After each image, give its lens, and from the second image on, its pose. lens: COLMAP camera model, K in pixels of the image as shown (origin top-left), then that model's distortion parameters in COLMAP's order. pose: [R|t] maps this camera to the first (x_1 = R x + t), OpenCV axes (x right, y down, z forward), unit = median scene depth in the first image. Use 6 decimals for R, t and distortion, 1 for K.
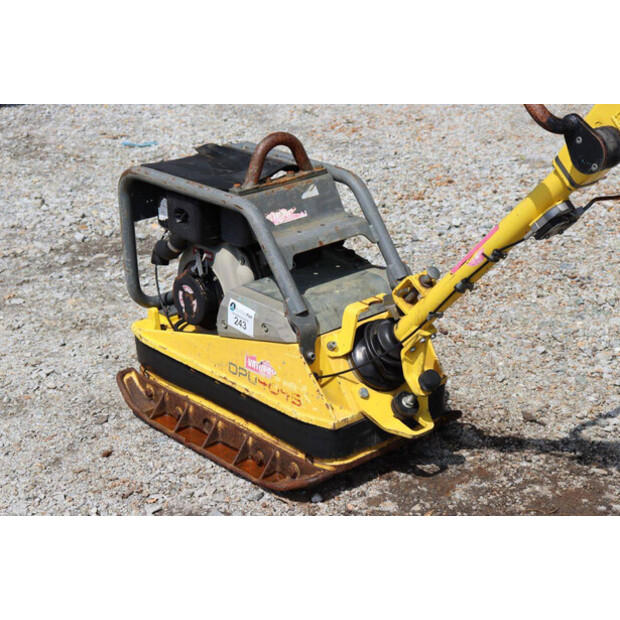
lens RADIAL K [[1258.2, 0, 310.6], [0, 1258.2, 313.7], [0, 0, 1]] dist [0.260137, 0.649418]
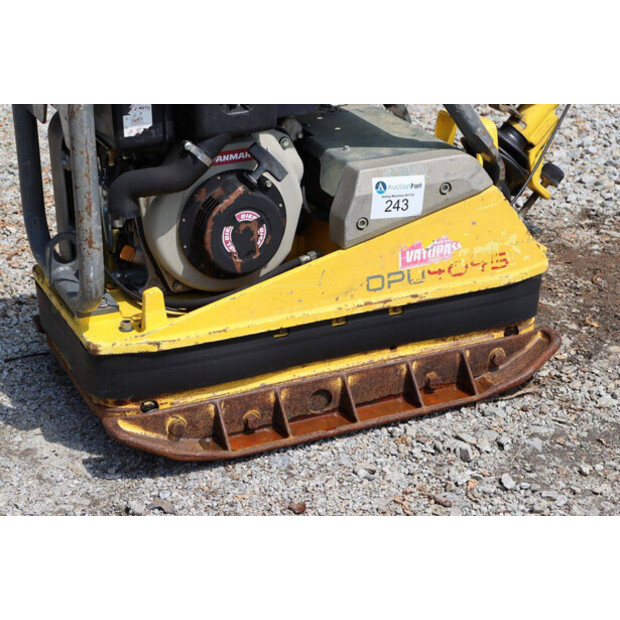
lens RADIAL K [[1360.7, 0, 309.7], [0, 1360.7, 311.0], [0, 0, 1]] dist [0.310500, 1.000313]
pose [[0.279805, -0.359638, 0.890152, -0.737828], [0.354962, 0.900238, 0.252137, -0.142312], [-0.892027, 0.245421, 0.379548, 0.761512]]
